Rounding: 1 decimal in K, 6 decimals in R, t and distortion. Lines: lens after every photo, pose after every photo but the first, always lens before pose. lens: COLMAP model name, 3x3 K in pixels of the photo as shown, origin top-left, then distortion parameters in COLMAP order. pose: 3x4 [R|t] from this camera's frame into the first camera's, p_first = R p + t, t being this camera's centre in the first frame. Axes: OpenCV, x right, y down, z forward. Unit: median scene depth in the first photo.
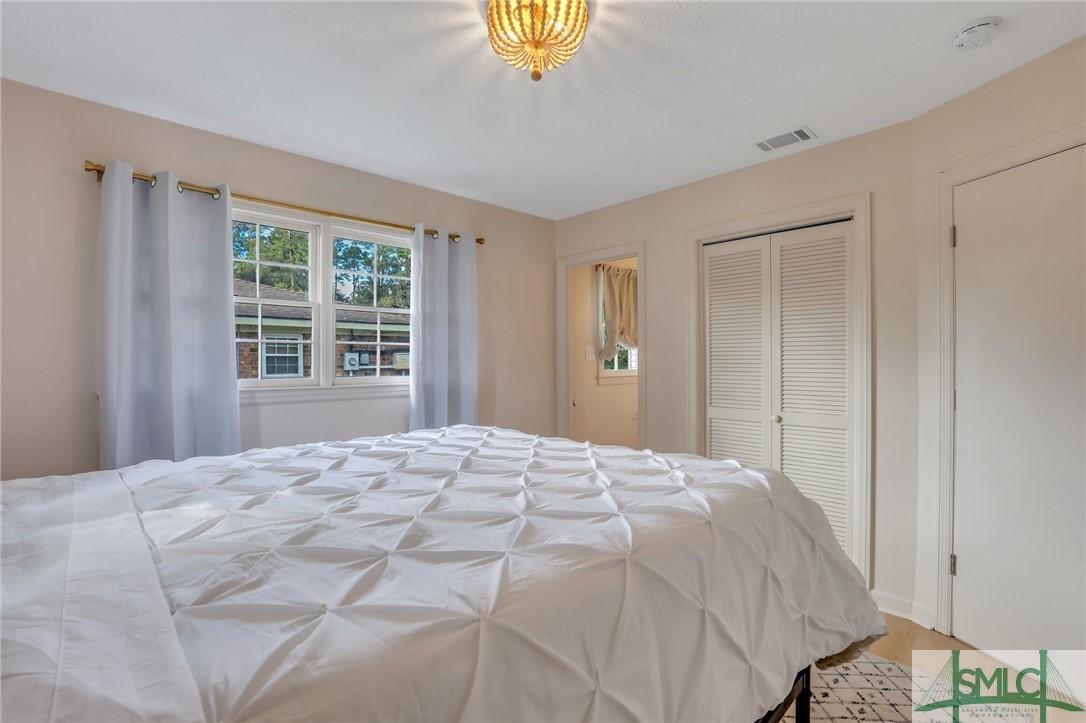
lens RADIAL K [[515.0, 0, 543.0], [0, 515.0, 361.5], [0, 0, 1]] dist [-0.028261, -0.000406]
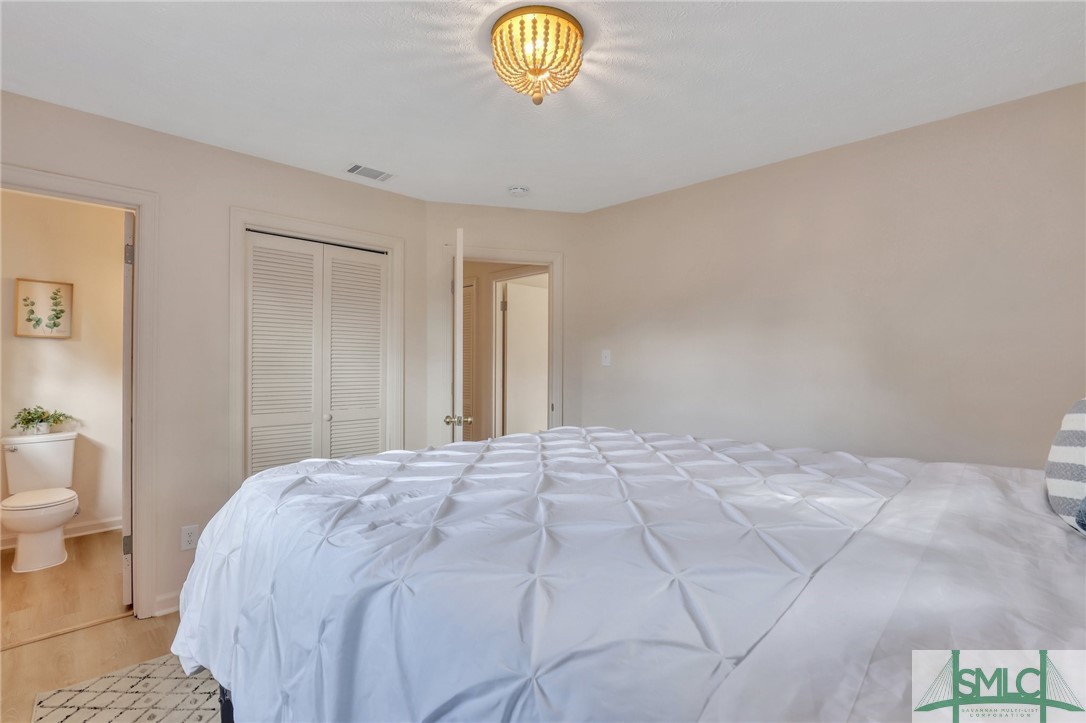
lens RADIAL K [[515.0, 0, 543.0], [0, 515.0, 361.5], [0, 0, 1]] dist [-0.028261, -0.000406]
pose [[-0.045850, 0.012777, 0.998867, -0.628438], [-0.000853, 0.999917, -0.012830, 0.007919], [-0.998948, -0.001440, -0.045835, 0.592515]]
